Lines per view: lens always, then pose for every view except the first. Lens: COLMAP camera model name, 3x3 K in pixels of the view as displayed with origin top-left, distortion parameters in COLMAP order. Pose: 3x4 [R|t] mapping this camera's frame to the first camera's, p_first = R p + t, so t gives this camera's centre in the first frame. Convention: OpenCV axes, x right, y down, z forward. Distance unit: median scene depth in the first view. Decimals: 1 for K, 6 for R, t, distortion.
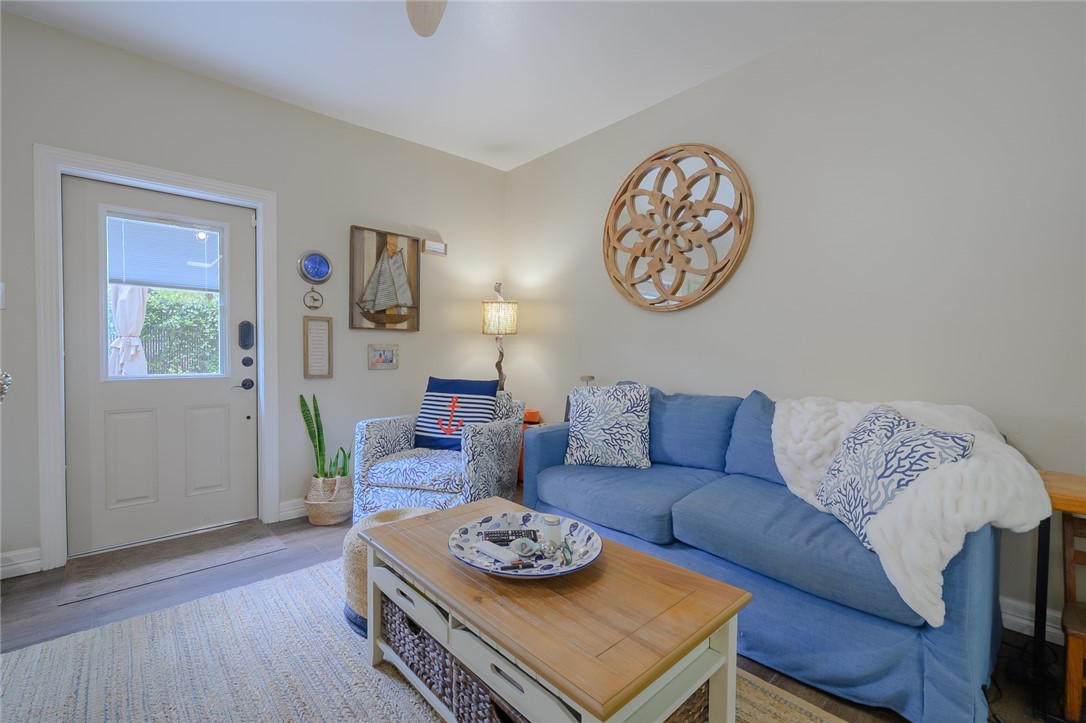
lens RADIAL K [[454.5, 0, 543.0], [0, 454.5, 361.5], [0, 0, 1]] dist [-0.000783, -0.000046]
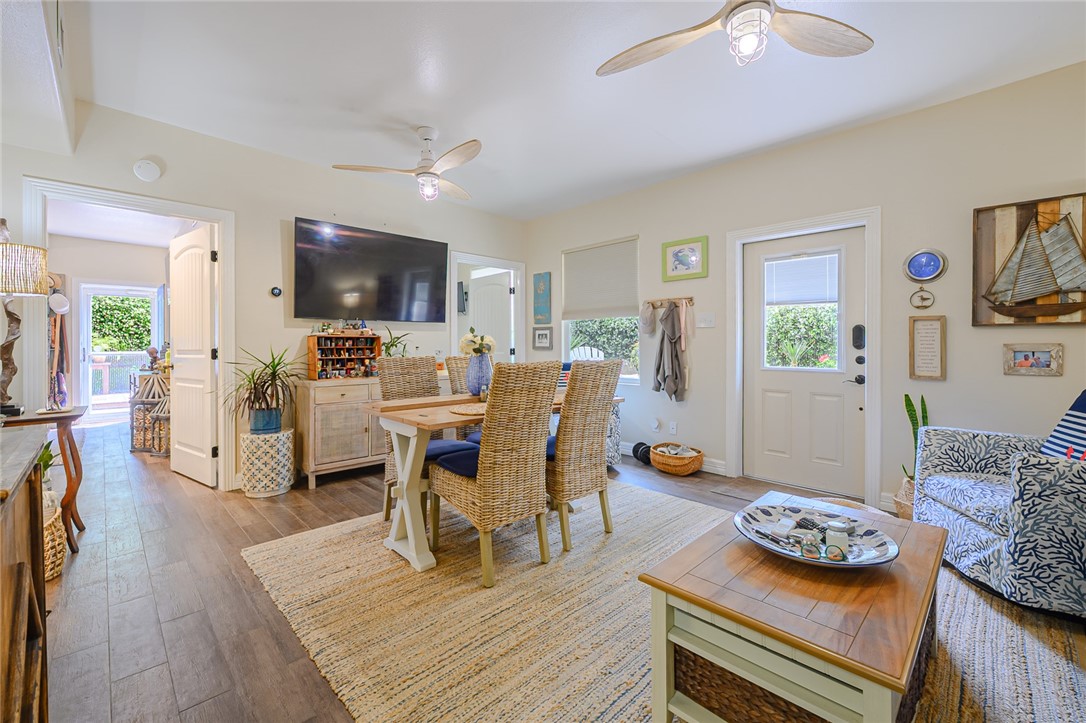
lens RADIAL K [[447.9, 0, 542.0], [0, 447.9, 348.4], [0, 0, 1]] dist [-0.000335, -0.000074]
pose [[0.080792, 0.006427, -0.996710, 0.395409], [-0.022944, 0.999726, 0.004587, -0.015100], [0.996467, 0.022498, 0.080917, 0.104023]]
